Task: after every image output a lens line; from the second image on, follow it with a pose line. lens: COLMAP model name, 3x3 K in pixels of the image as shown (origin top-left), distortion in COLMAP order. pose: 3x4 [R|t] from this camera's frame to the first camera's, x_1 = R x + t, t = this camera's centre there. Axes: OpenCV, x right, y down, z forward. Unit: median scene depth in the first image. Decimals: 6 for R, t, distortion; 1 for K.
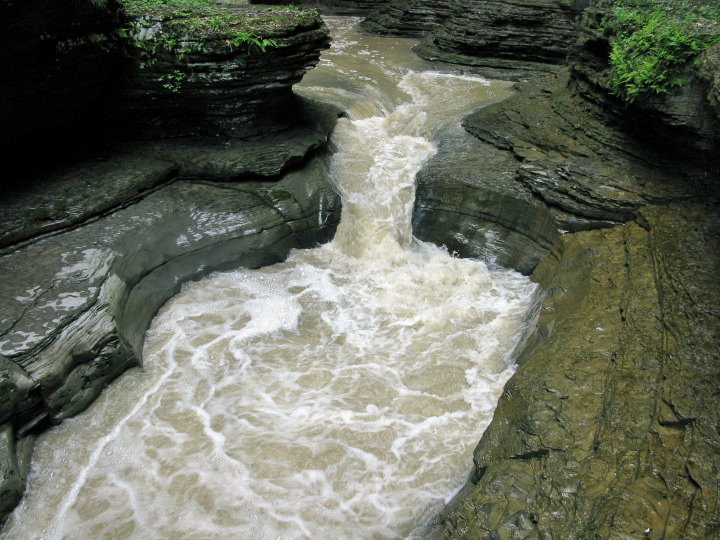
lens RADIAL K [[728.8, 0, 360.0], [0, 728.8, 270.0], [0, 0, 1]] dist [-0.196953, 0.256919]
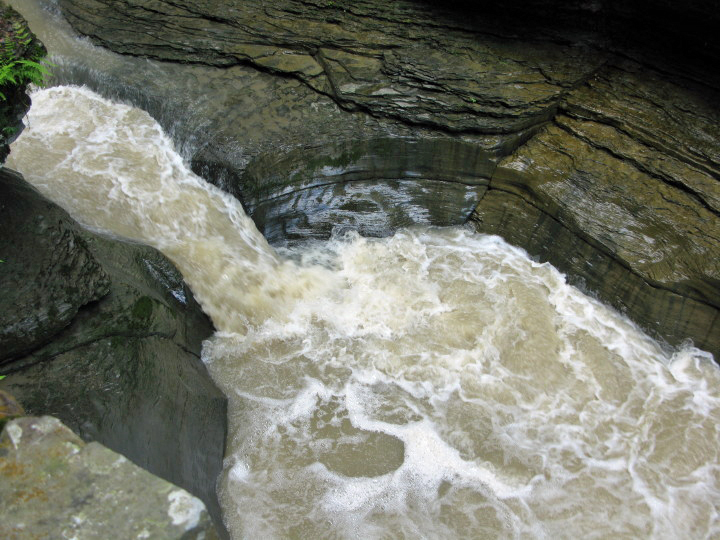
lens RADIAL K [[867.6, 0, 360.0], [0, 867.6, 270.0], [0, 0, 1]] dist [-0.157094, 0.294447]
pose [[0.536574, -0.530135, 0.656541, -0.481503], [0.330972, 0.847899, 0.414156, -0.381626], [-0.776239, -0.004928, 0.630420, 0.477298]]
